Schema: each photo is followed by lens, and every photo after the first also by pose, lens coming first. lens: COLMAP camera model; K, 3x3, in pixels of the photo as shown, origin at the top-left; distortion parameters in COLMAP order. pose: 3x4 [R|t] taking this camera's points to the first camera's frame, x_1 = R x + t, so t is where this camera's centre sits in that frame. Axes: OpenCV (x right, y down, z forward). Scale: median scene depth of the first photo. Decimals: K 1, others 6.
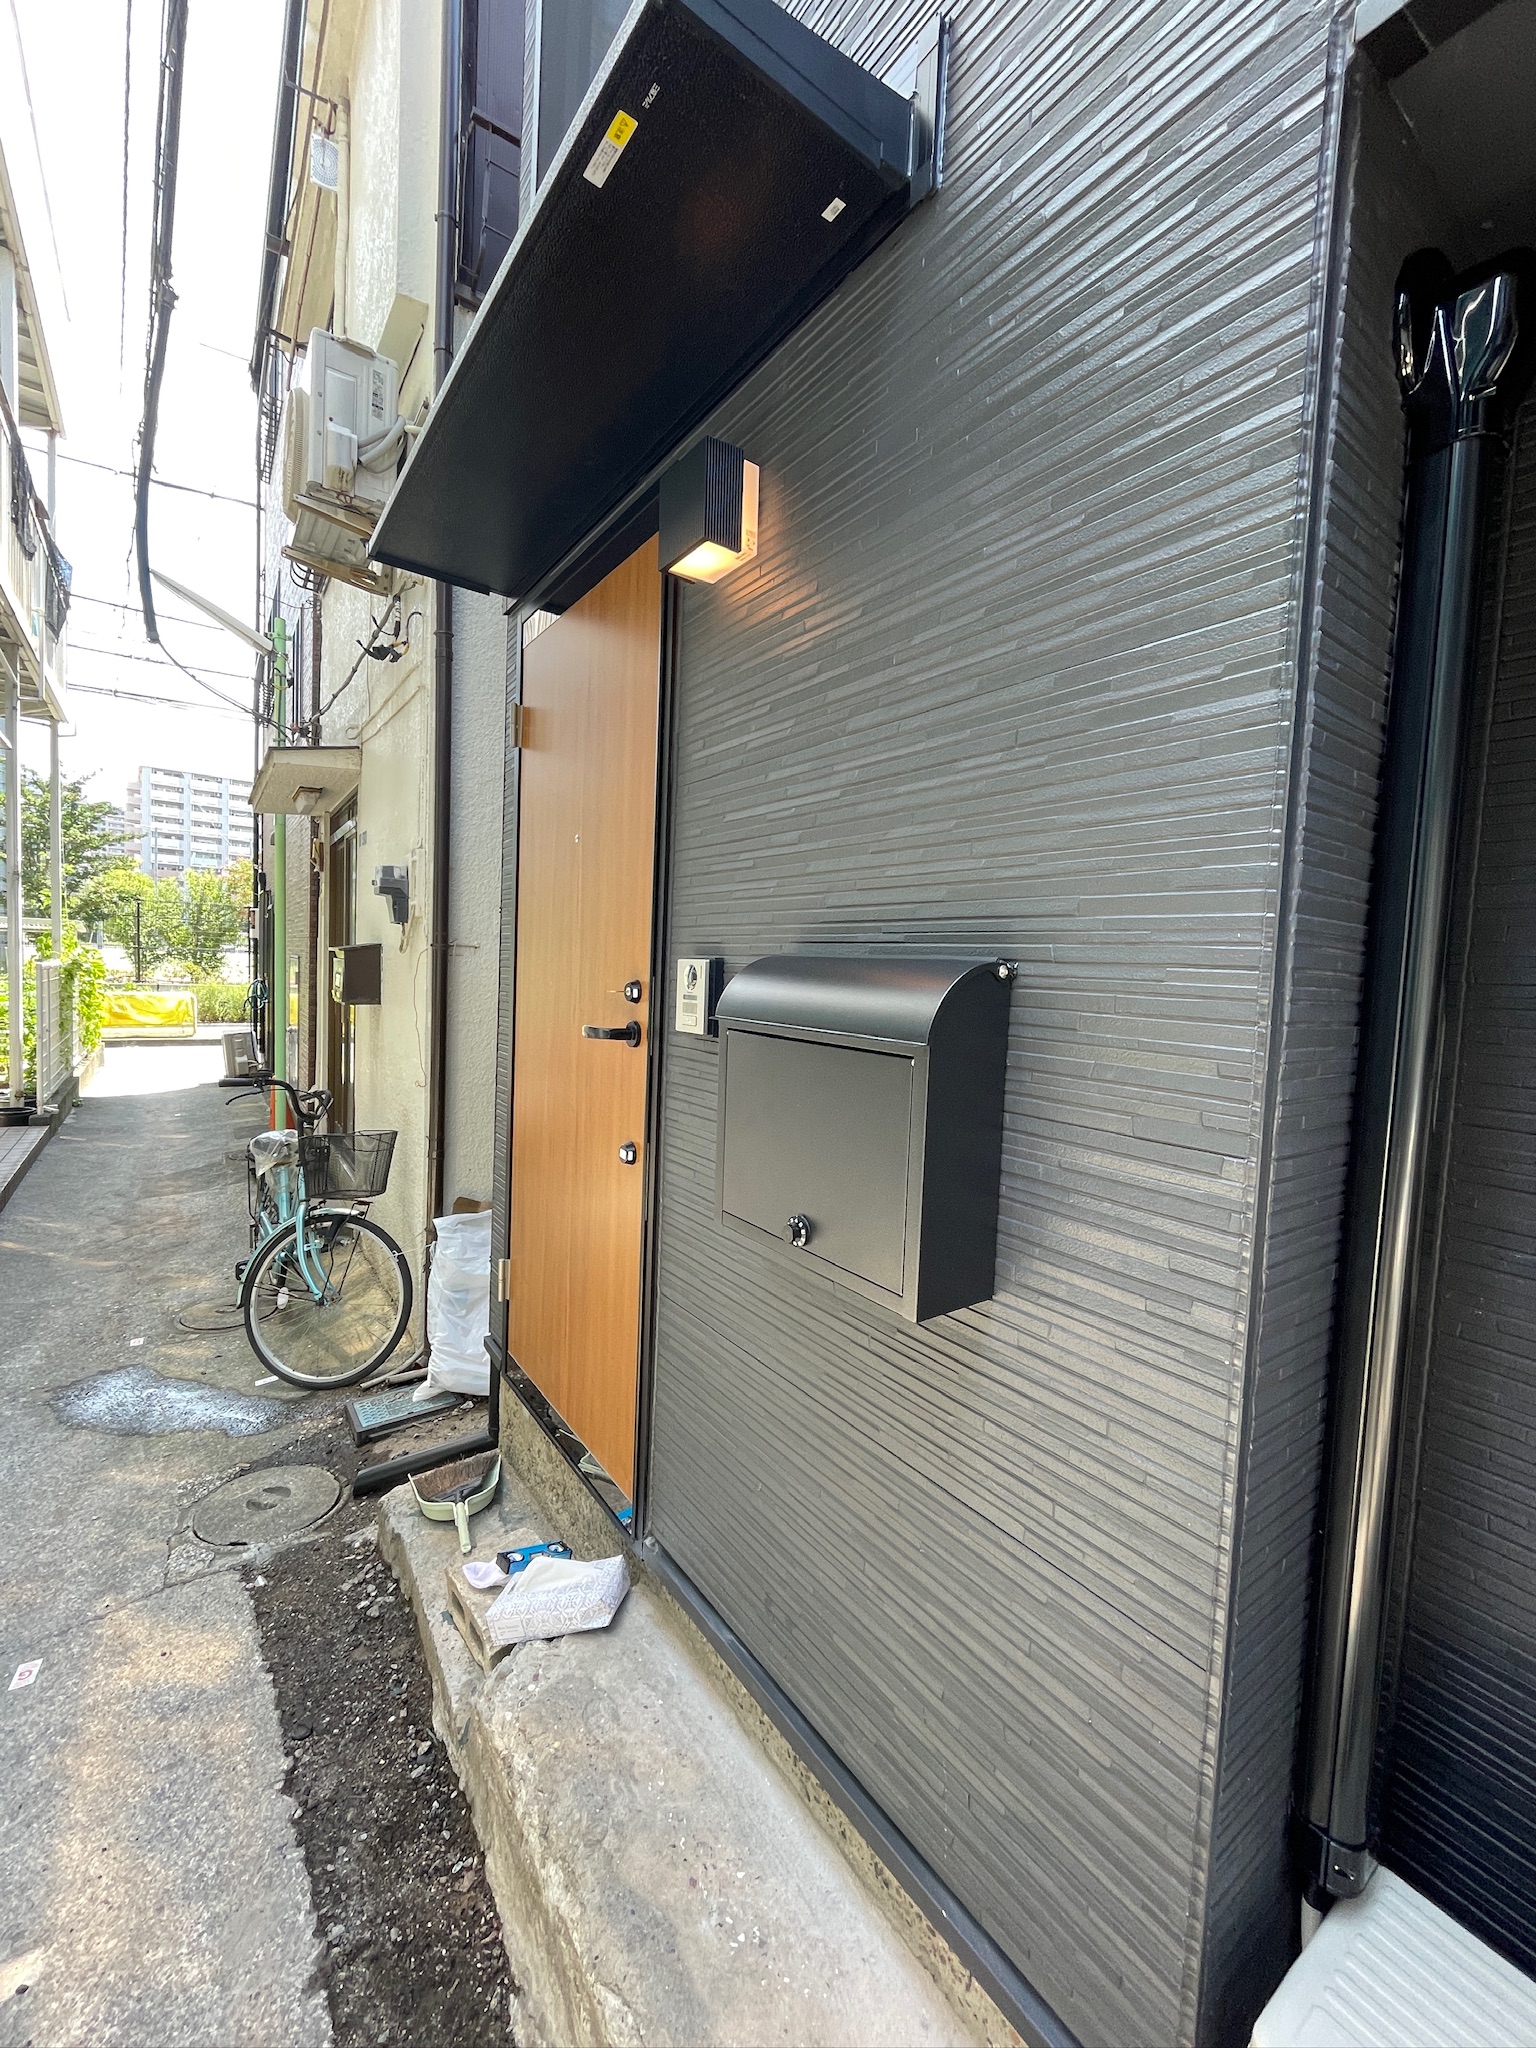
lens RADIAL K [[835.8, 0, 771.8], [0, 835.8, 1020.9], [0, 0, 1]] dist [-0.000515, 0.000699]
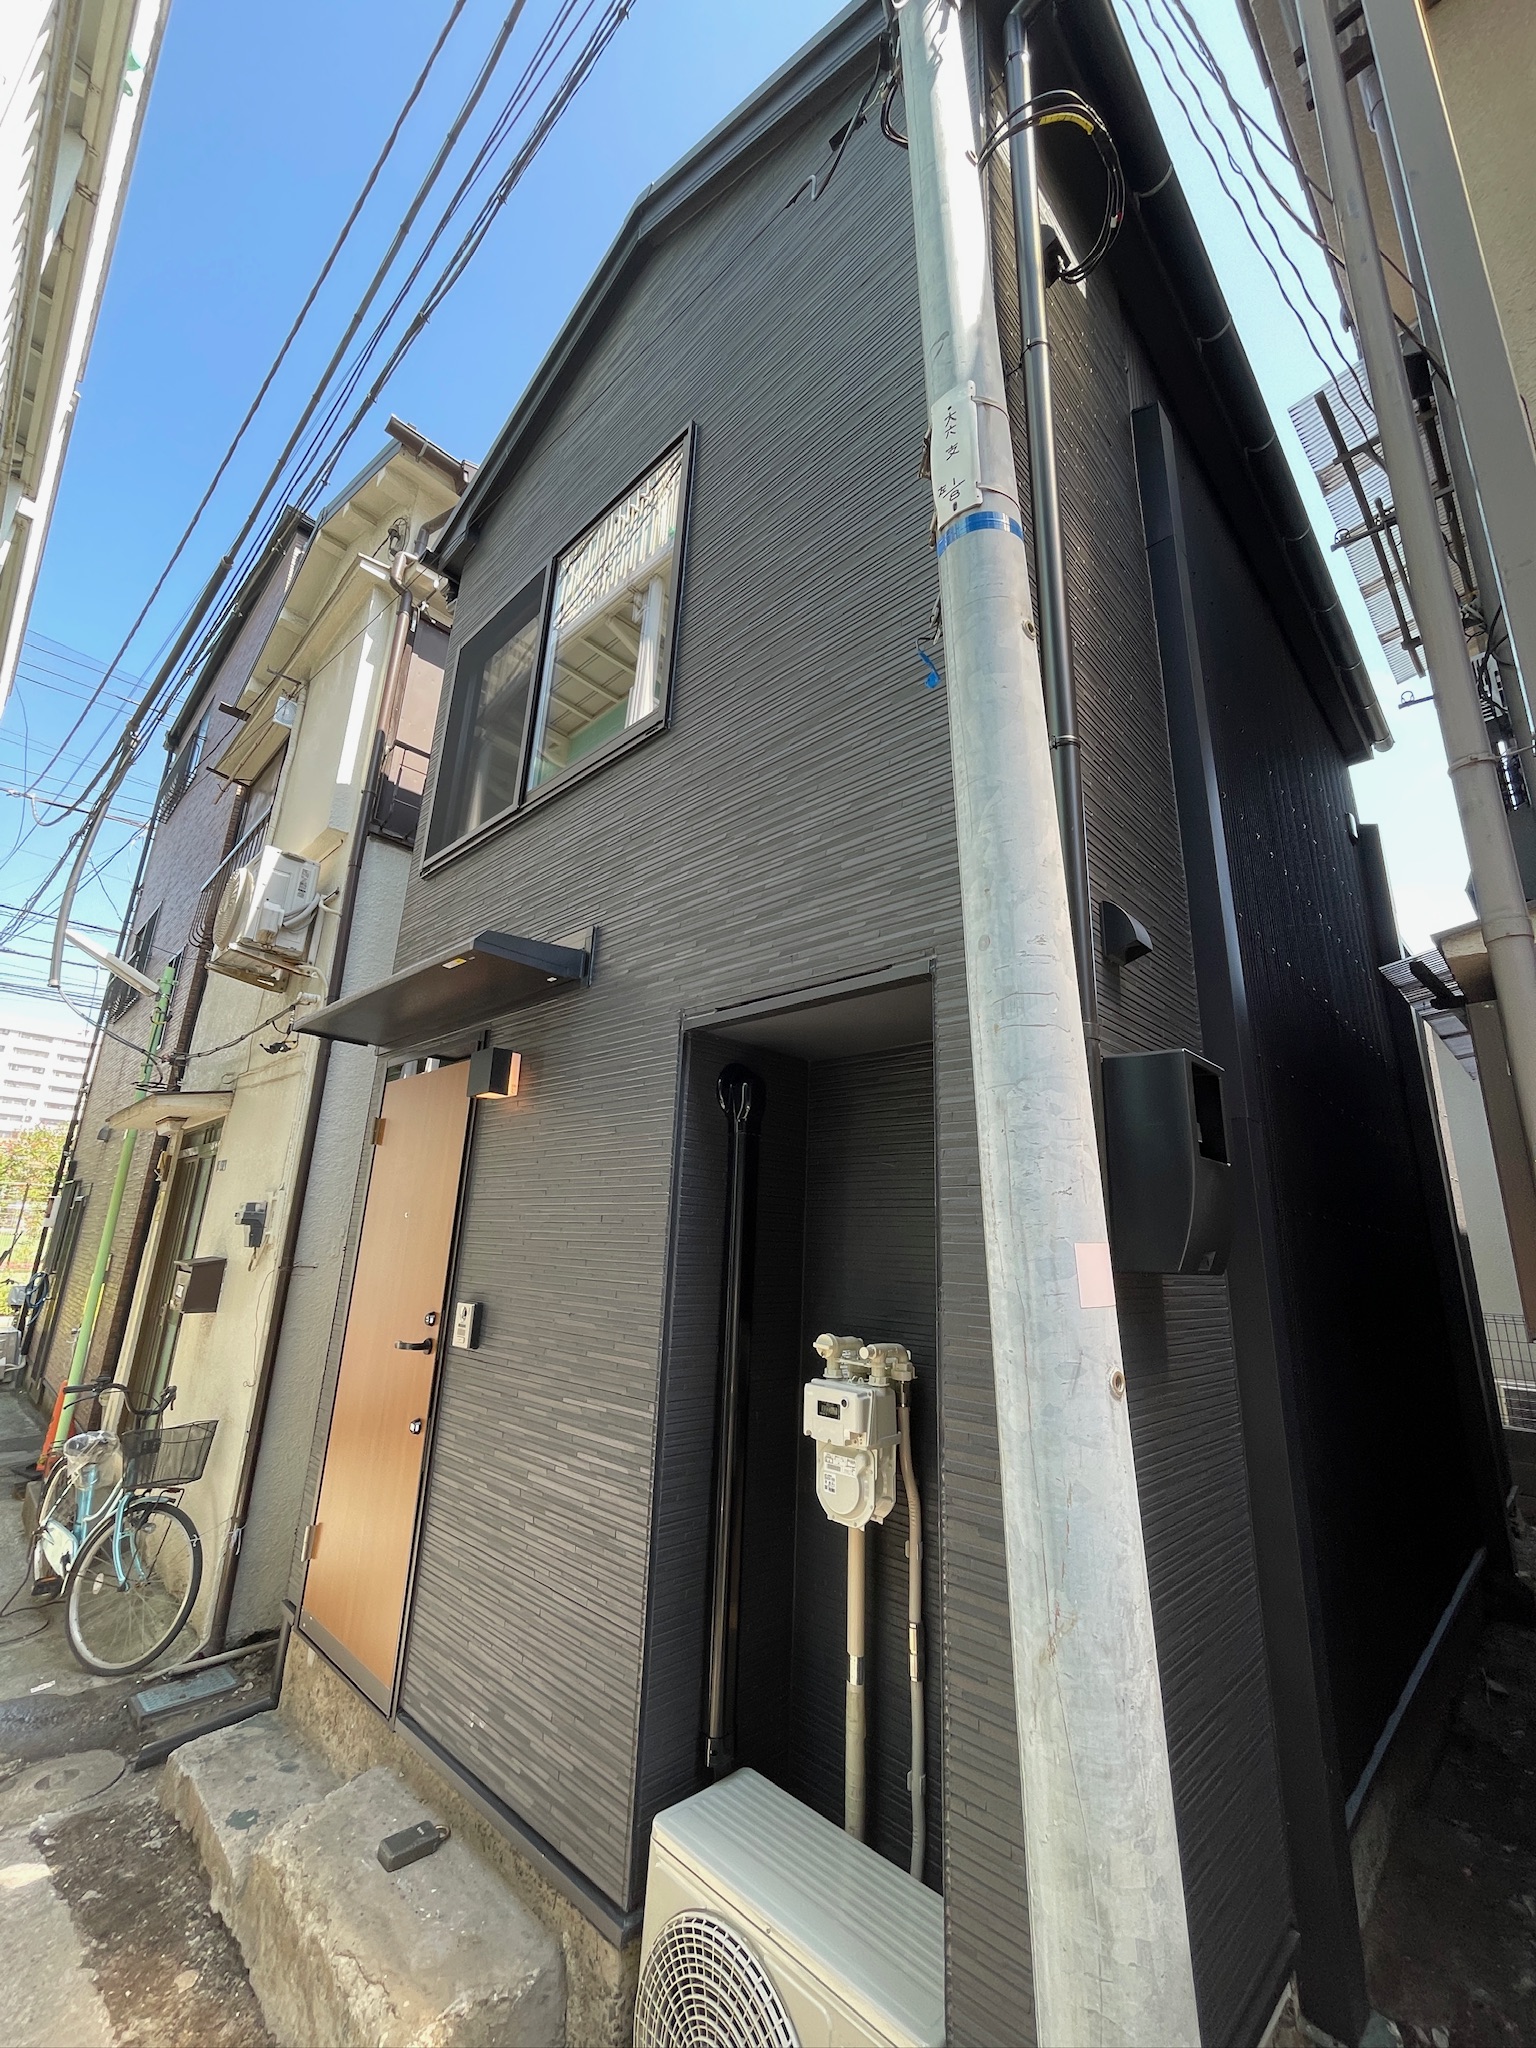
lens RADIAL K [[835.8, 0, 765.5], [0, 835.8, 1019.4], [0, 0, 1]] dist [-0.000515, 0.000699]
pose [[0.984385, 0.043745, 0.170504, 0.155417], [0.012752, 0.948361, -0.316938, -0.055821], [-0.175564, 0.314163, 0.932994, -0.740112]]
